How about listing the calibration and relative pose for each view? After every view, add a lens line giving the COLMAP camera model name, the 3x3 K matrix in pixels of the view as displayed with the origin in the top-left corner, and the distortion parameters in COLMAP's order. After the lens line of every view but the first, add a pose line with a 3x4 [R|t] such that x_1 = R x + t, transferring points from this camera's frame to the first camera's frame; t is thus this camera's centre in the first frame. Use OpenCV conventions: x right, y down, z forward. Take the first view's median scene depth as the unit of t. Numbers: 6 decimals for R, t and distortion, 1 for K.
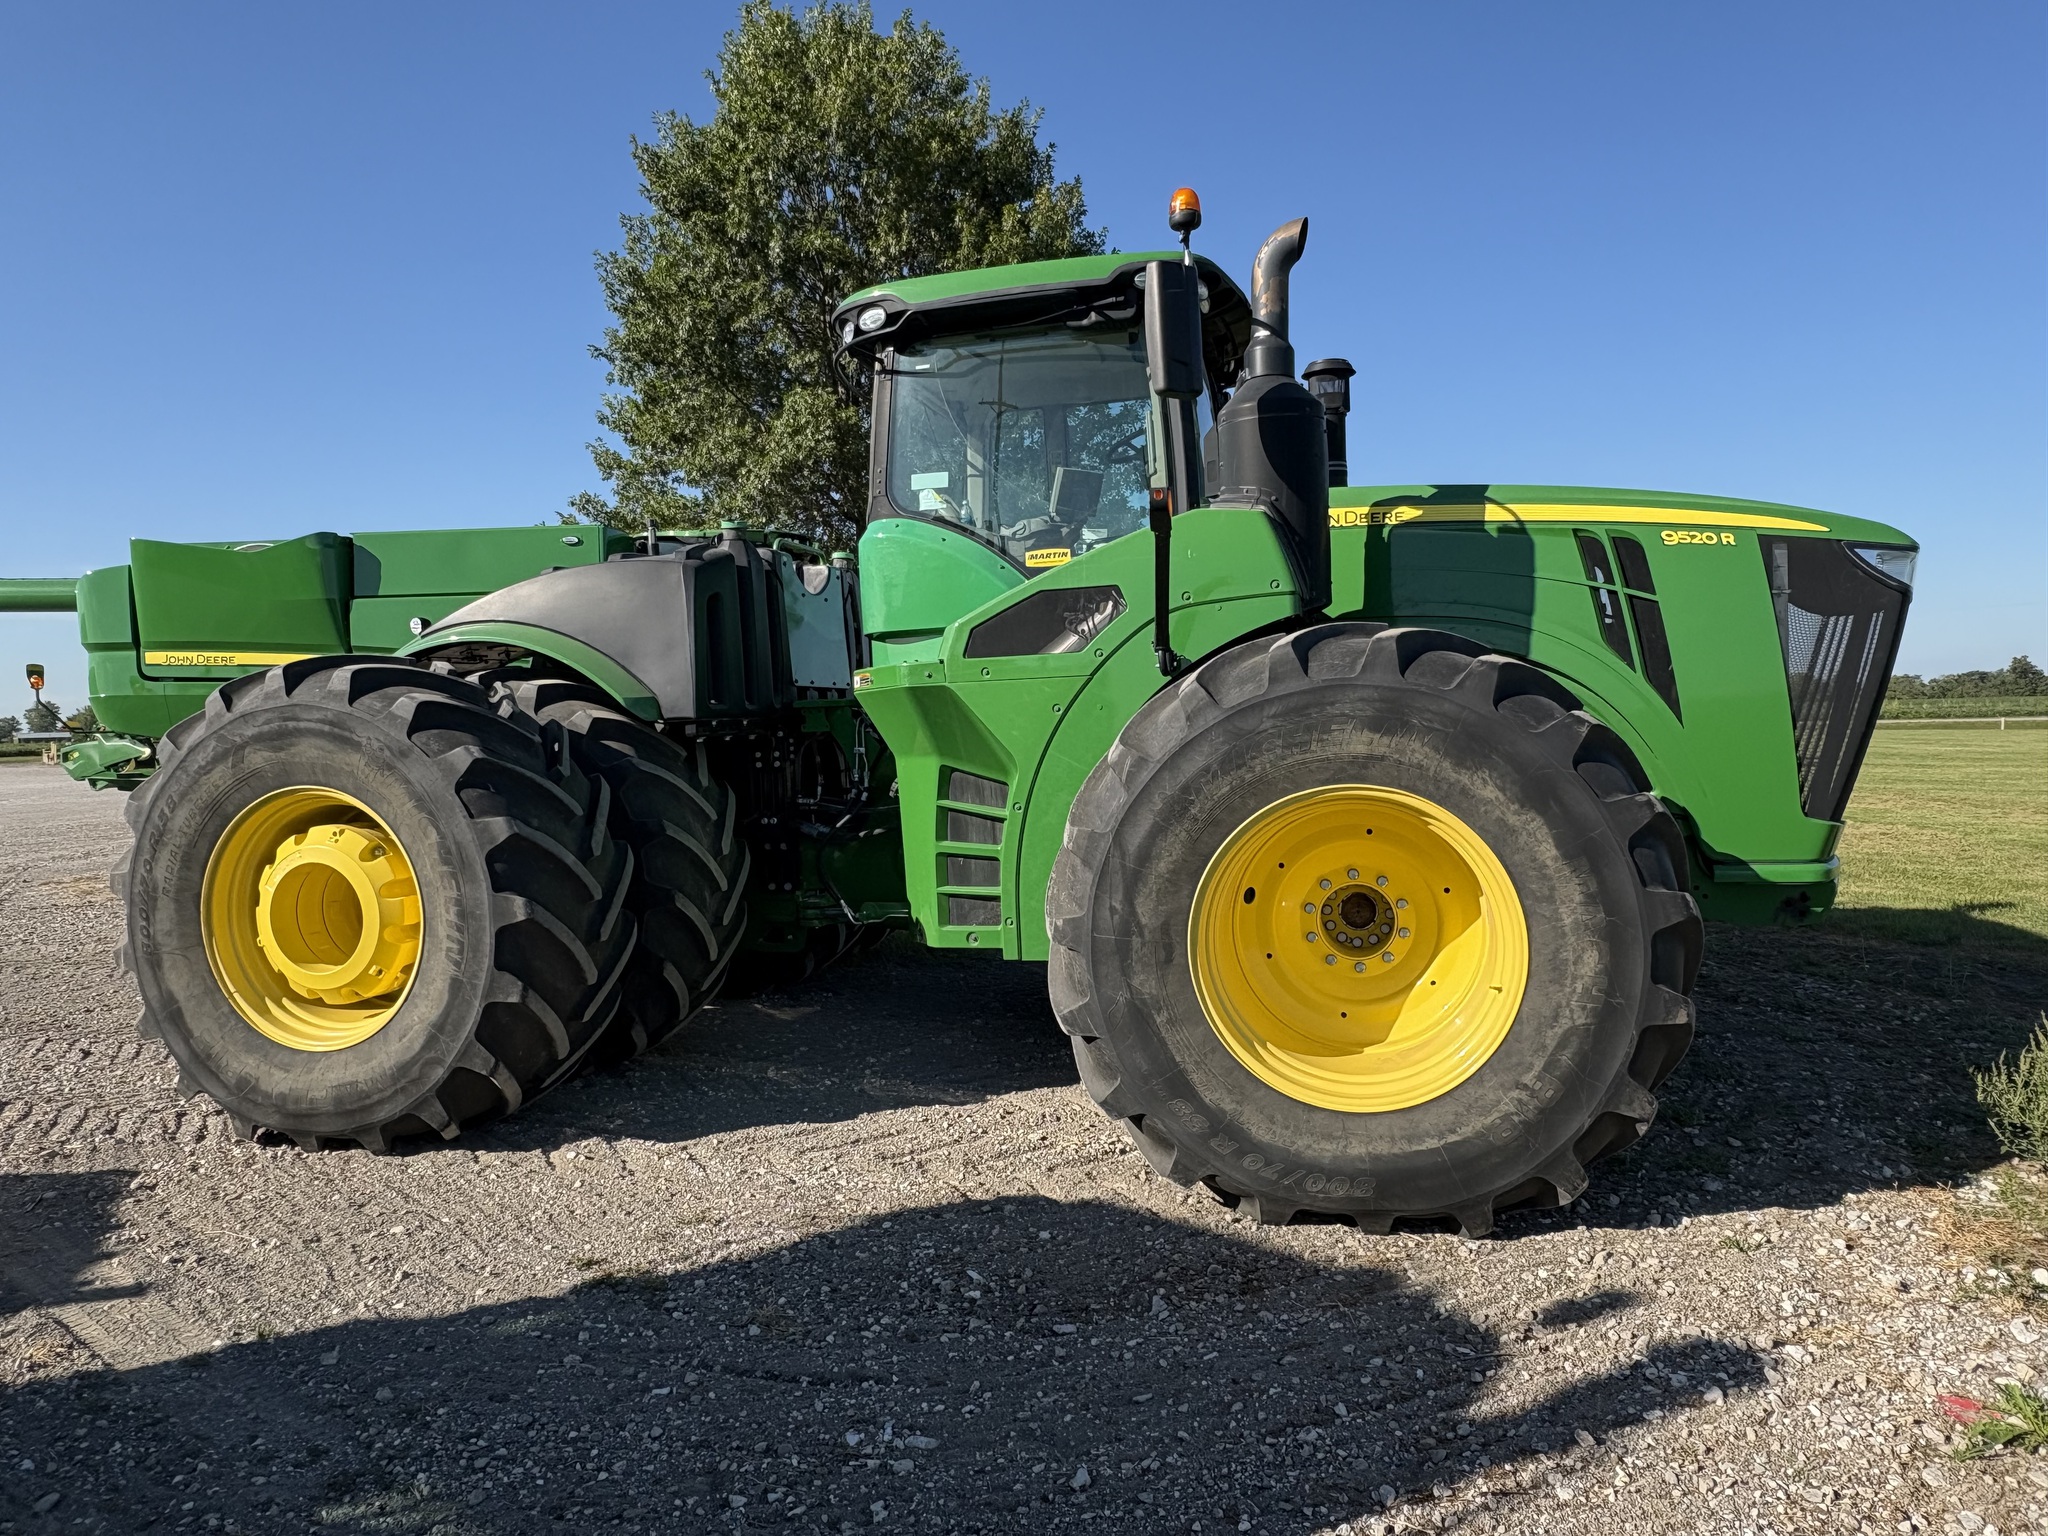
lens RADIAL K [[1345.5, 0, 1018.3], [0, 1345.5, 775.6], [0, 0, 1]] dist [-0.003956, 0.002330]
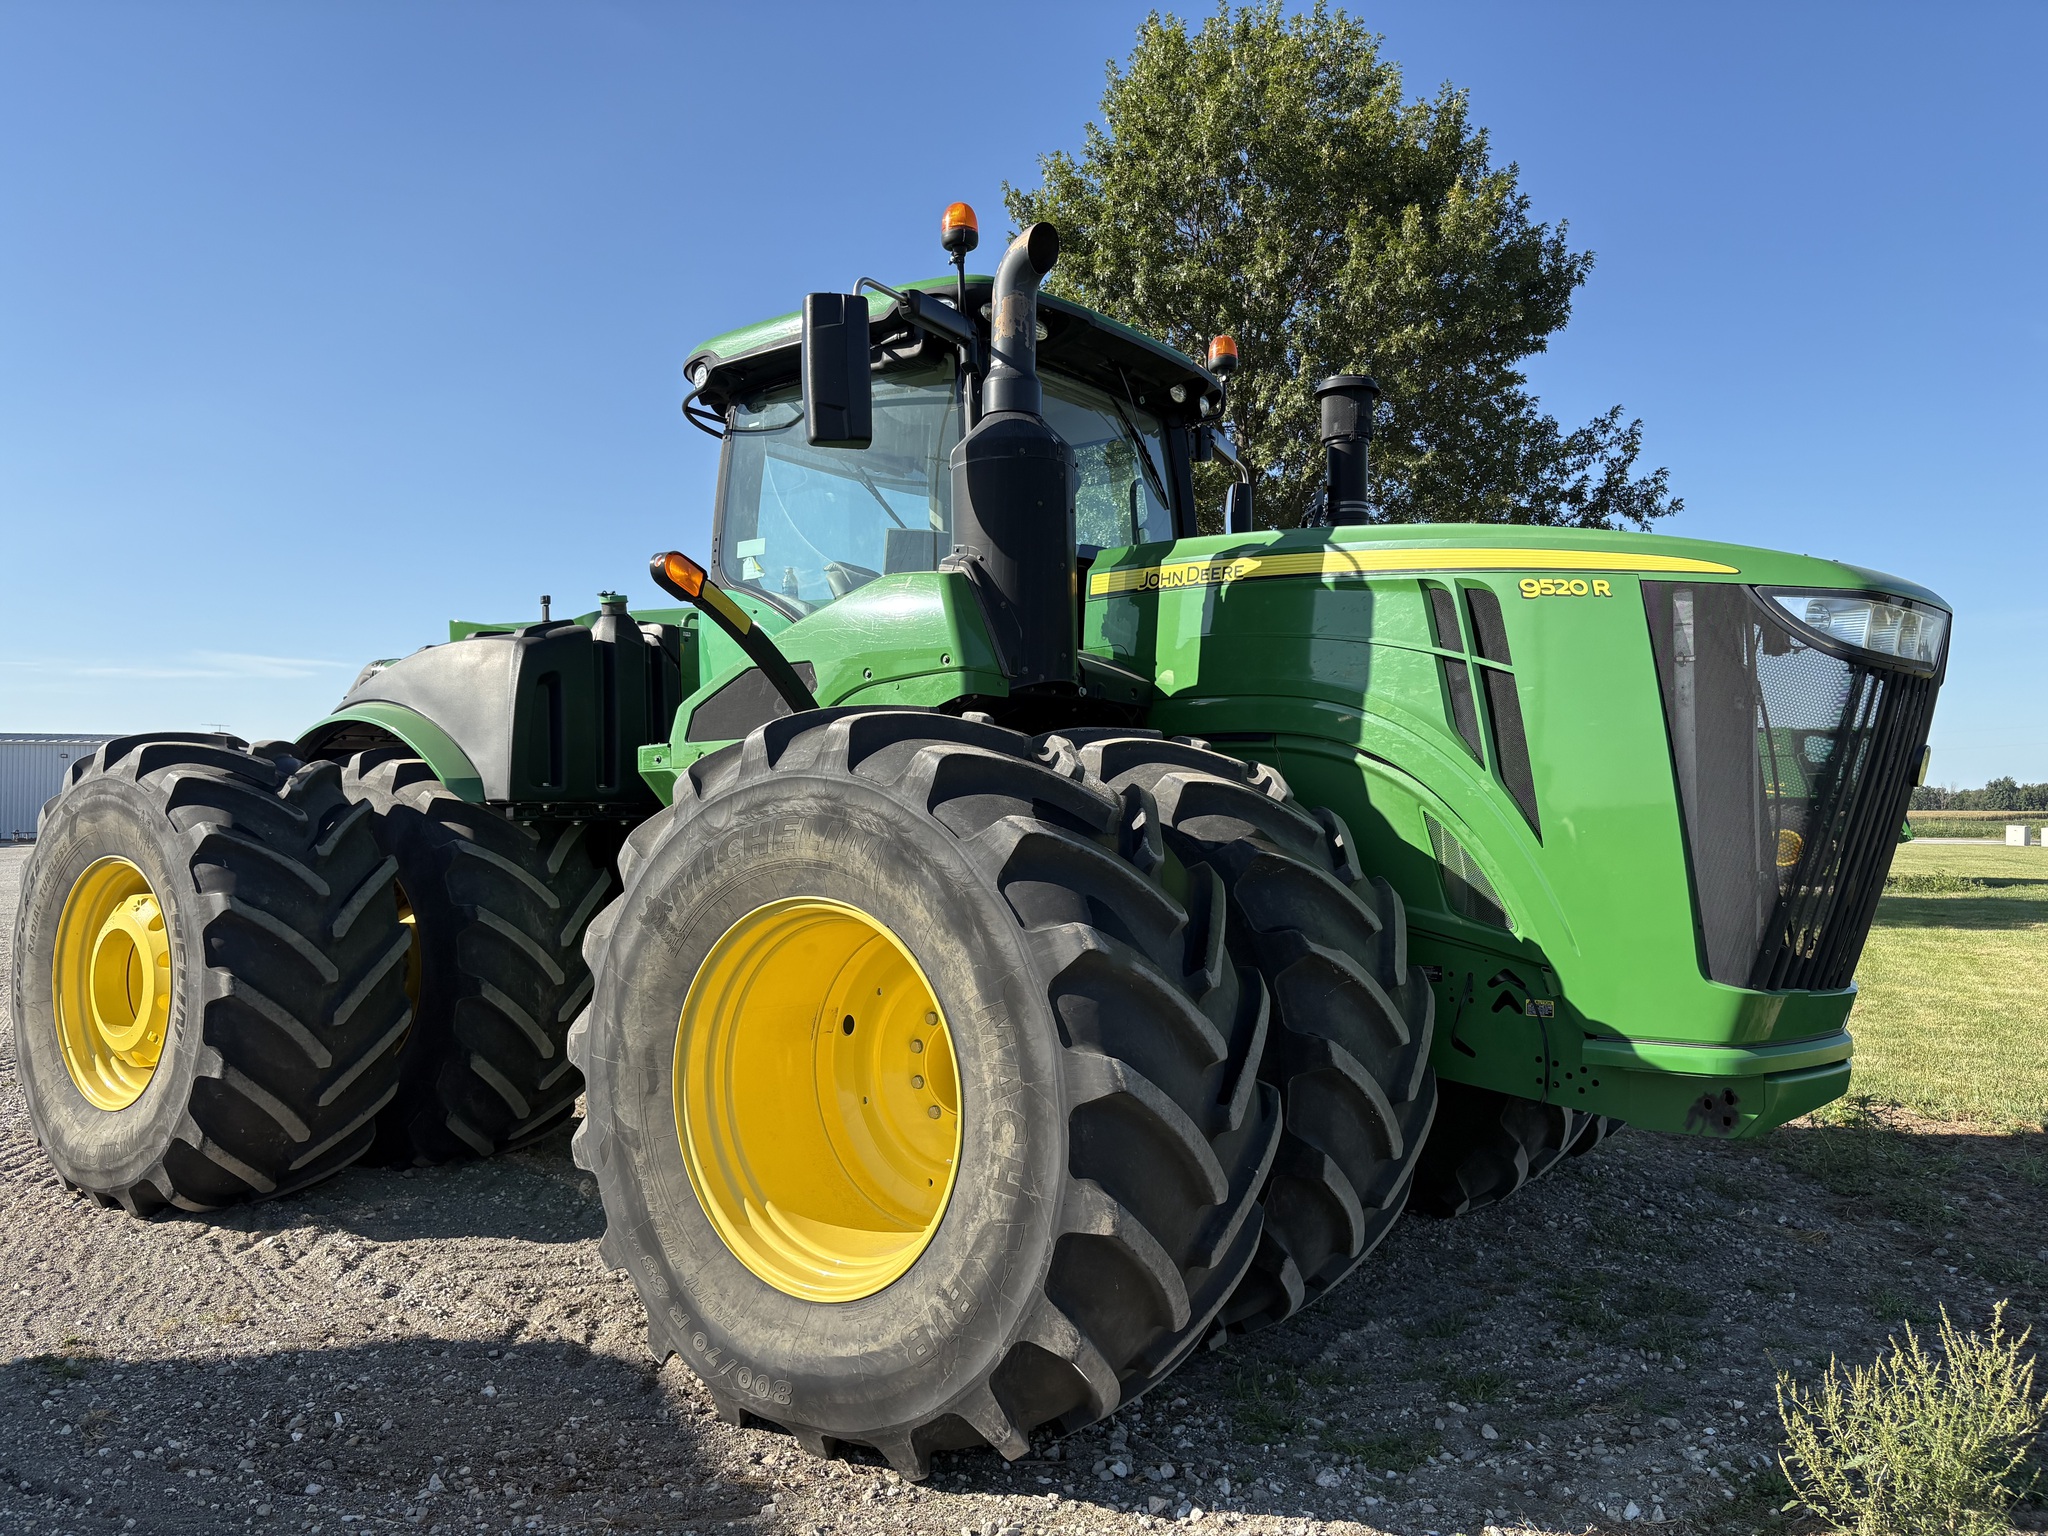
lens RADIAL K [[1534.4, 0, 1018.5], [0, 1534.4, 778.1], [0, 0, 1]] dist [0.042276, -0.042395]
pose [[0.929701, 0.018551, -0.367848, 0.586292], [-0.041019, 0.997733, -0.053356, -0.017433], [0.366025, 0.064694, 0.928354, 0.128374]]
